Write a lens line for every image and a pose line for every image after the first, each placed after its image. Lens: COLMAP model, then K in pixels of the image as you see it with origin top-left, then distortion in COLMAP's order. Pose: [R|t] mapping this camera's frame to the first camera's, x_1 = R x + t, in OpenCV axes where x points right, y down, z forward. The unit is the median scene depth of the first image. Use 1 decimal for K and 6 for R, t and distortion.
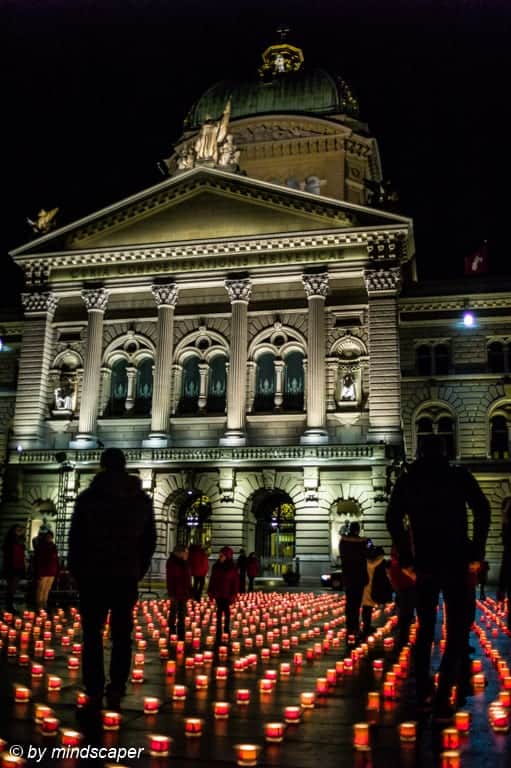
lens RADIAL K [[810.2, 0, 255.5], [0, 810.2, 384.0], [0, 0, 1]] dist [-0.032978, -0.006997]
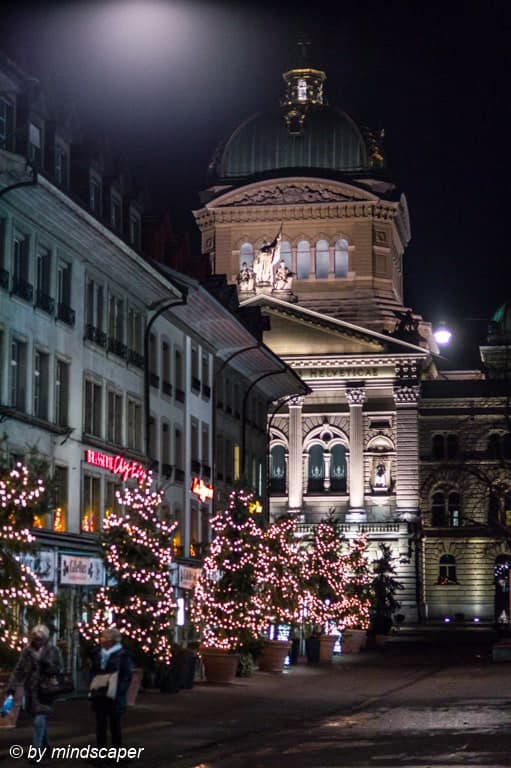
lens RADIAL K [[1634.9, 0, 255.5], [0, 1634.9, 384.0], [0, 0, 1]] dist [-0.045792, -0.281028]
pose [[0.998041, -0.010343, 0.061695, -0.246981], [0.004239, 0.995153, 0.098249, -0.398904], [-0.062412, -0.097795, 0.993248, -1.589657]]
